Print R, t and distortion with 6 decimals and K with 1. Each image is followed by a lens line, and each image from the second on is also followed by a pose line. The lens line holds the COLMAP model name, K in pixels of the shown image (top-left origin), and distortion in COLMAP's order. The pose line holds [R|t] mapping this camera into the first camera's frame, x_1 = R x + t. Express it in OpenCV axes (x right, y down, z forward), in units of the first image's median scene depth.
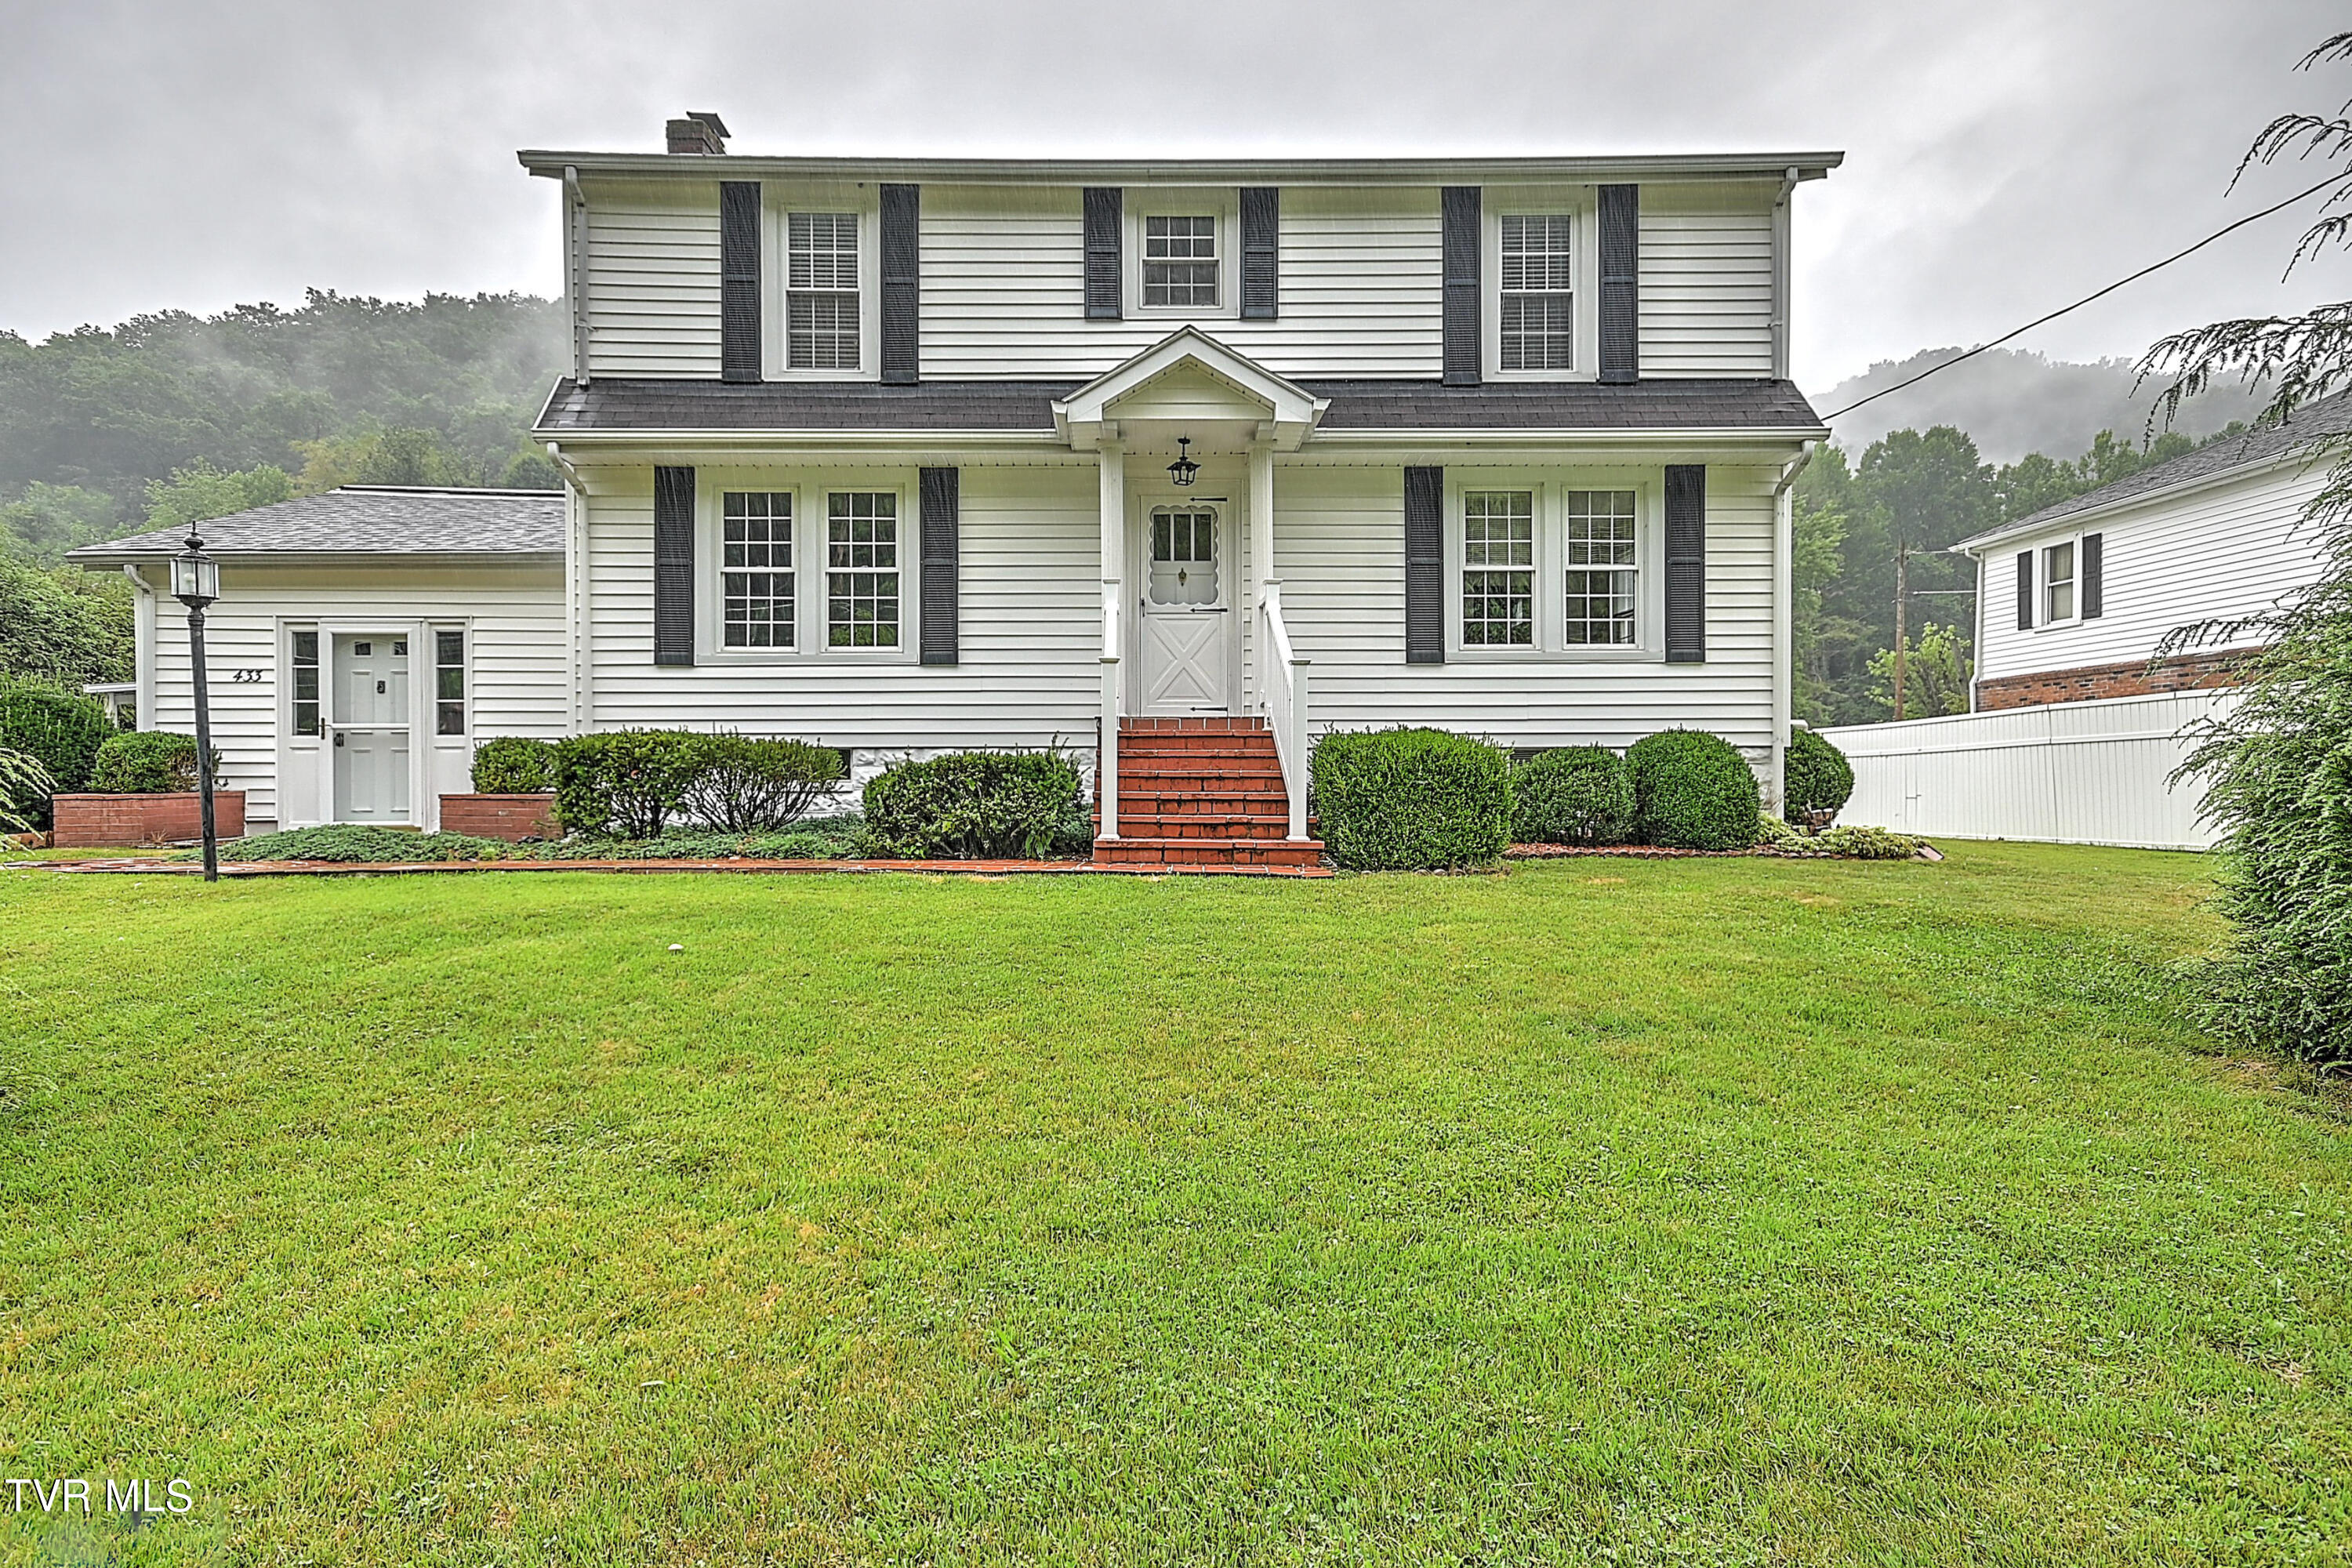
lens RADIAL K [[1096.7, 0, 1167.6], [0, 1096.7, 784.4], [0, 0, 1]] dist [0.021586, -0.000240]
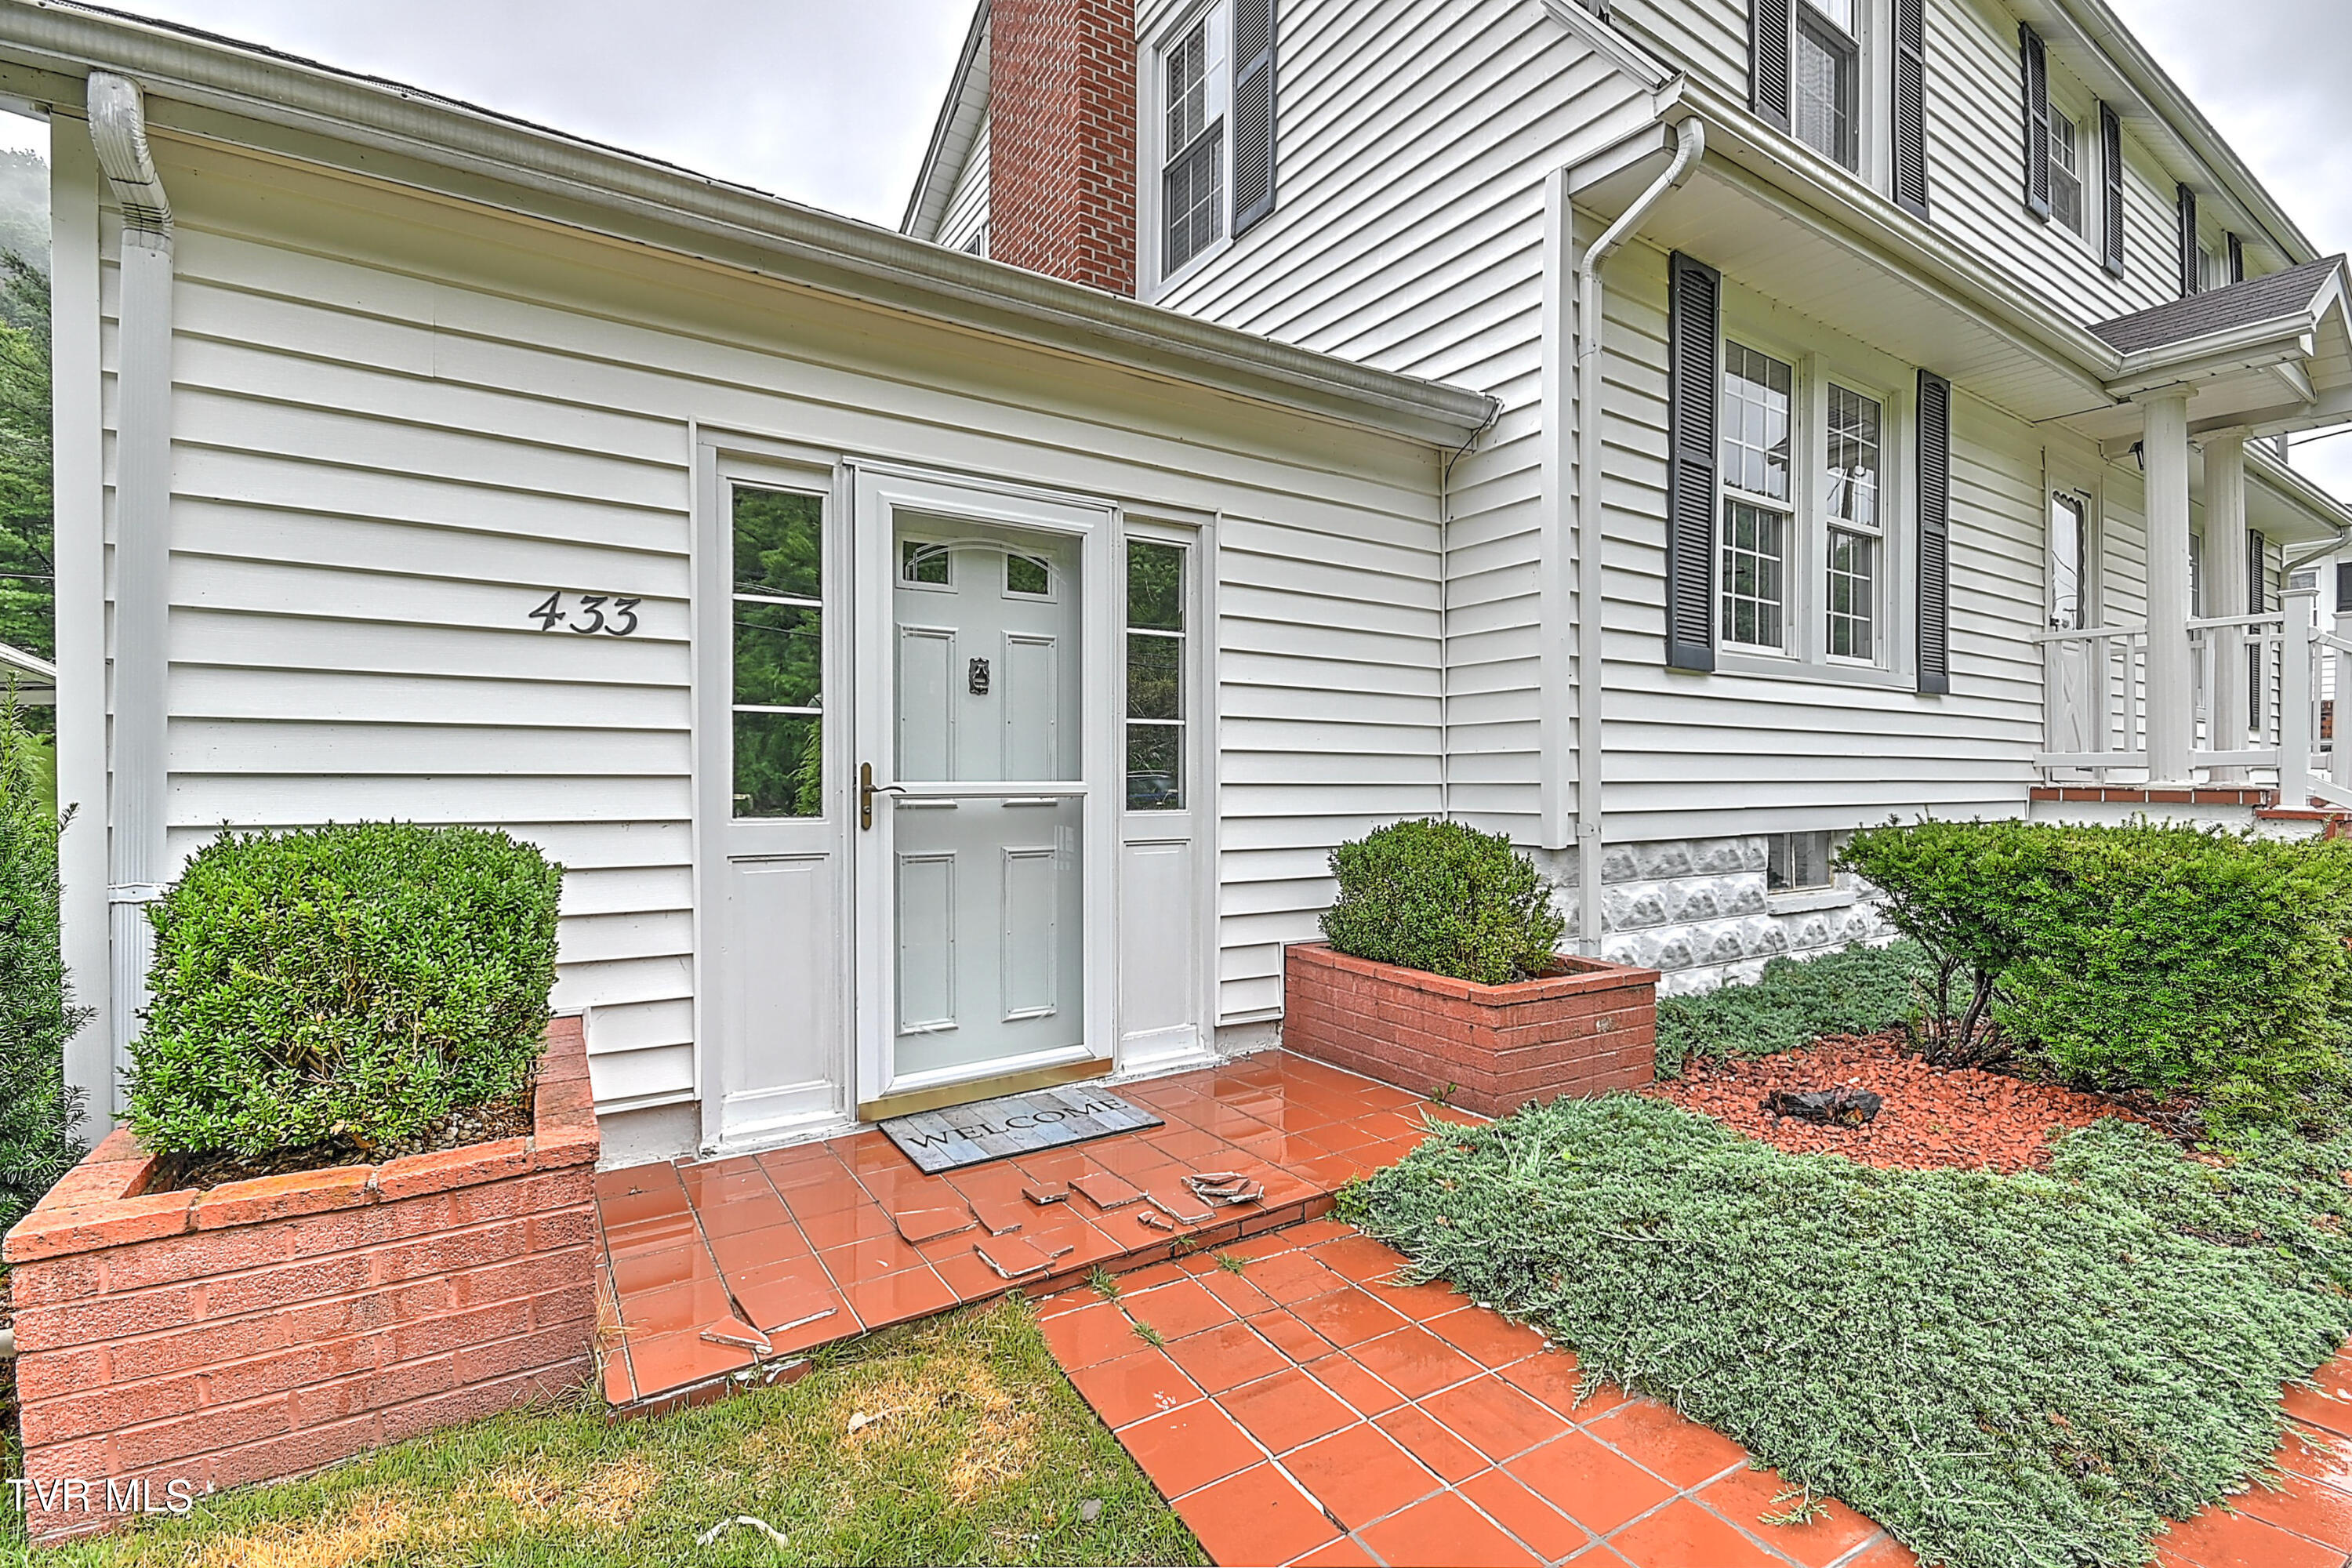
lens RADIAL K [[1007.7, 0, 1173.7], [0, 1007.7, 782.8], [0, 0, 1]] dist [0.018356, -0.008927]
pose [[0.852221, 0.001336, 0.523180, -0.866974], [-0.007414, 0.999927, 0.009524, -0.059802], [-0.523129, -0.011995, 0.852169, 0.724203]]
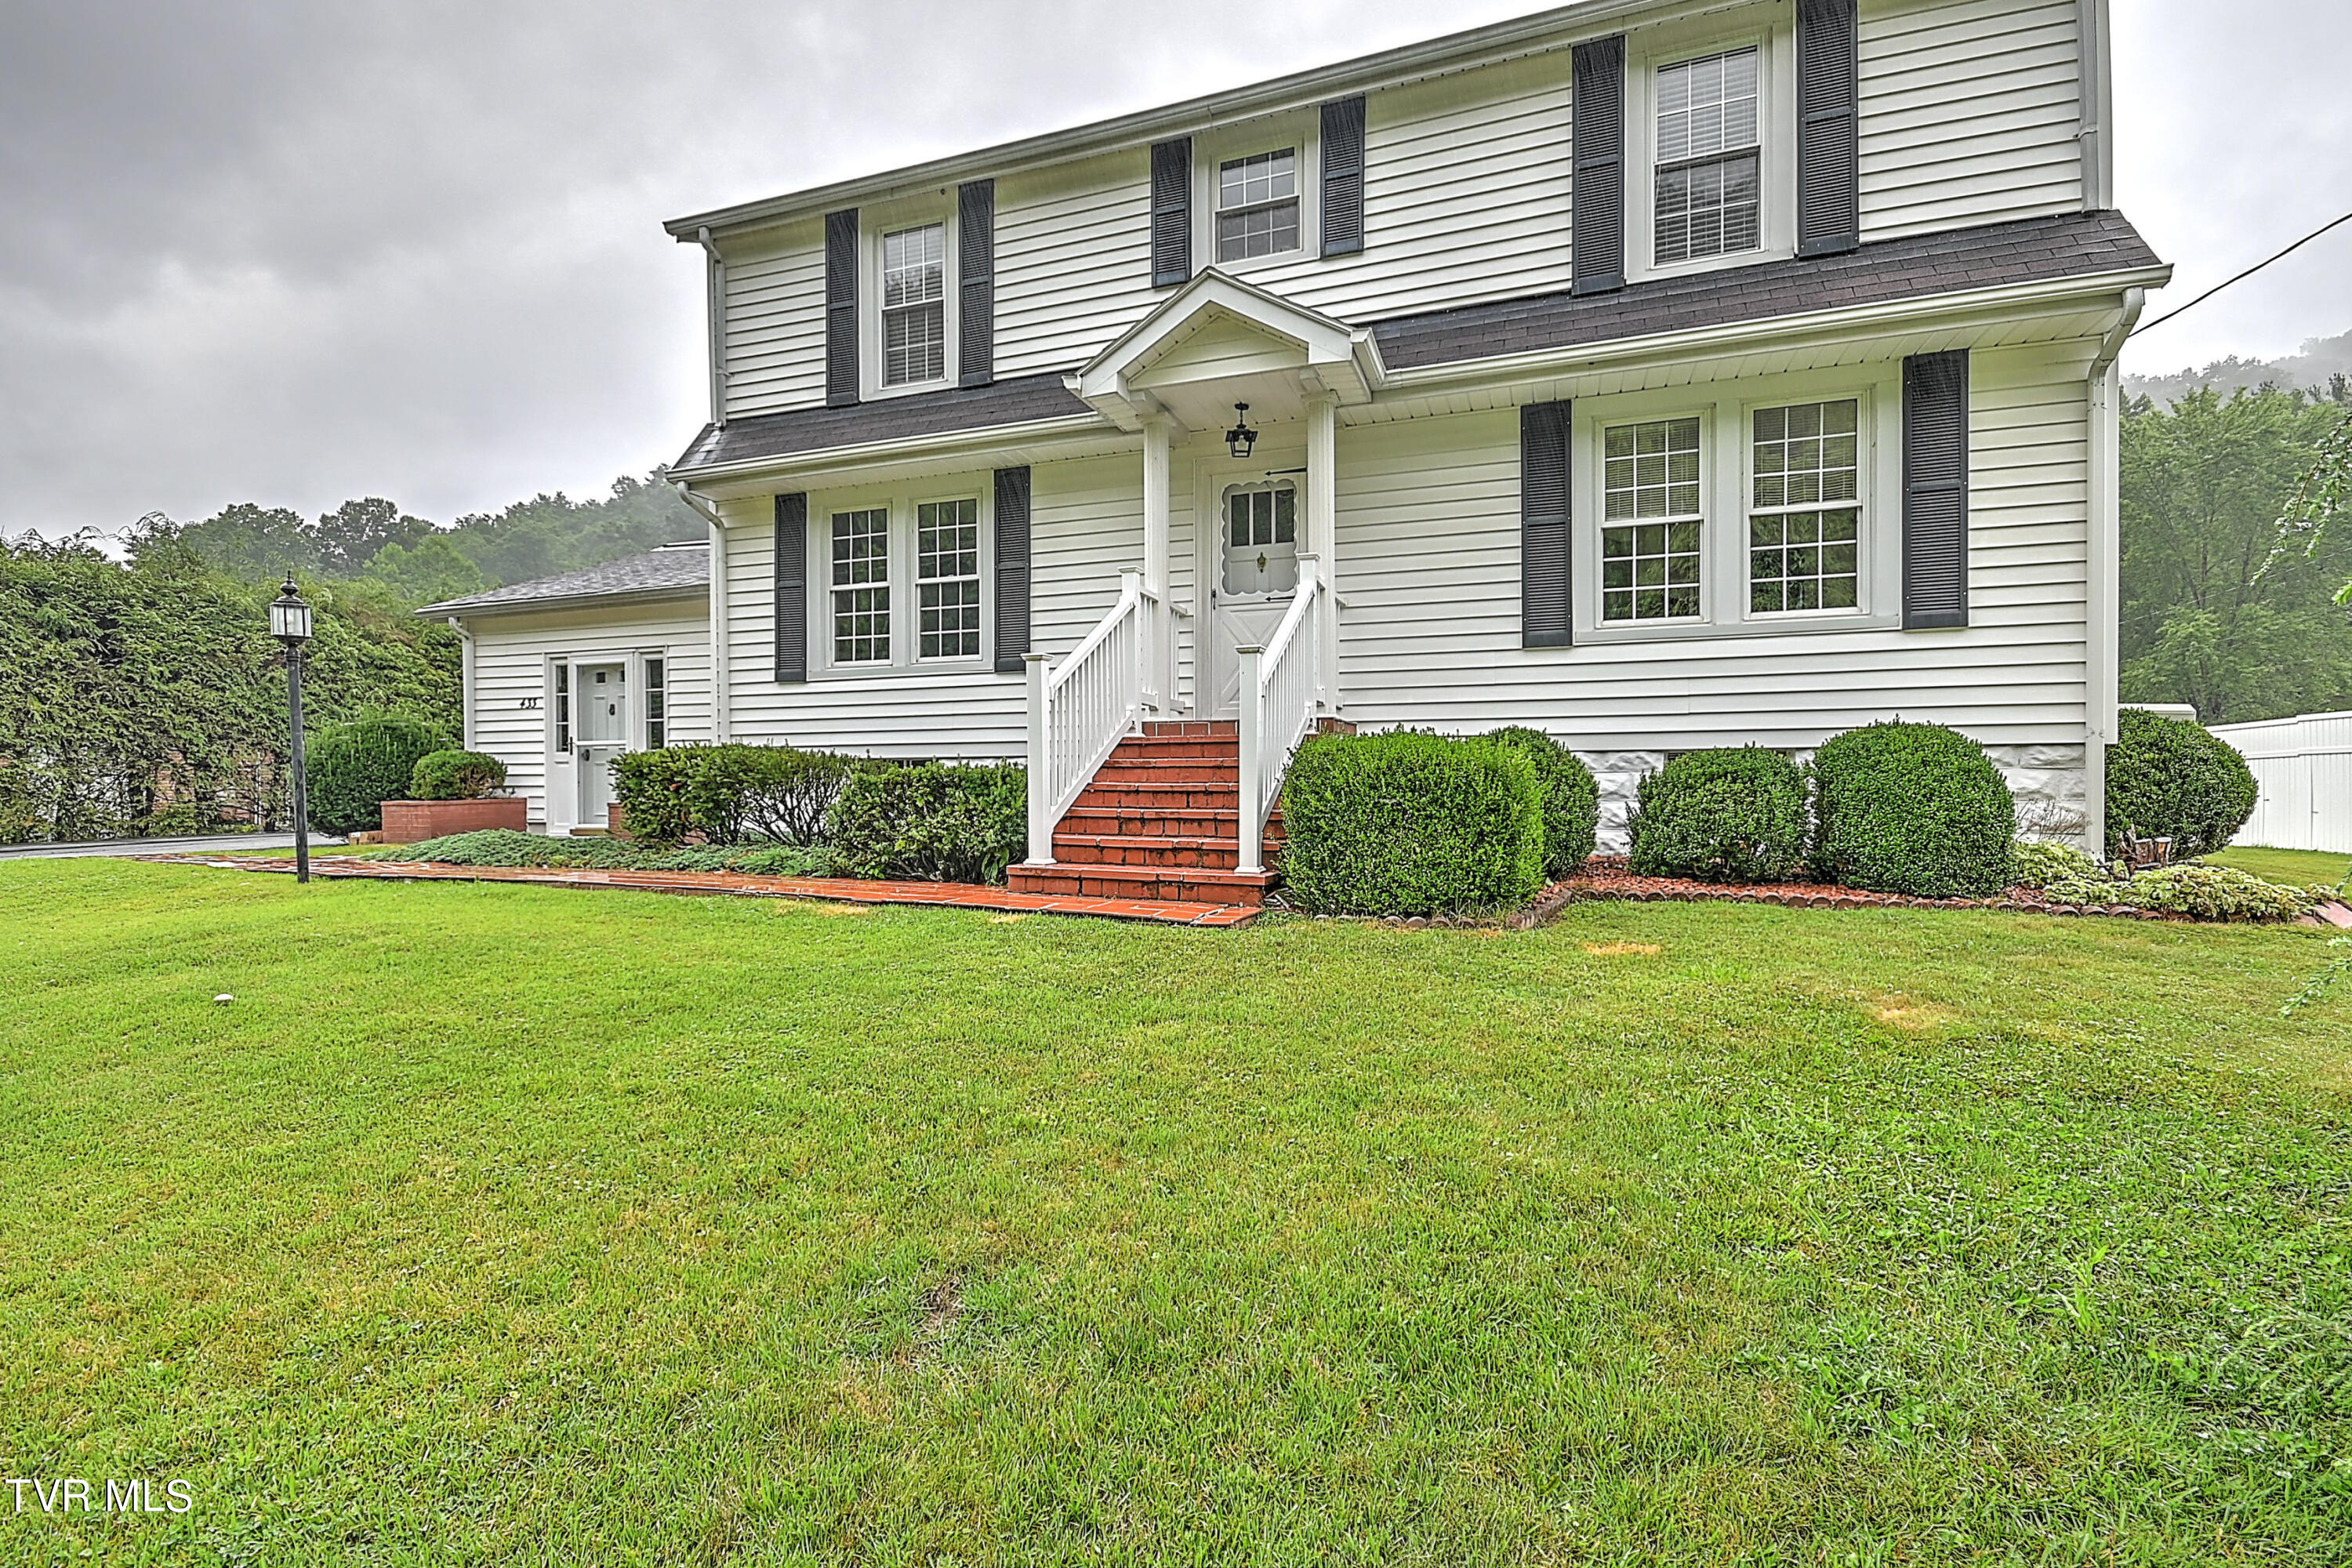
lens RADIAL K [[1007.7, 0, 1193.6], [0, 1007.7, 789.8], [0, 0, 1]] dist [0.018356, -0.008927]
pose [[0.939867, 0.001814, -0.341536, 0.244316], [0.000452, 0.999978, 0.006555, -0.010173], [0.341540, -0.006316, 0.939846, 0.214844]]
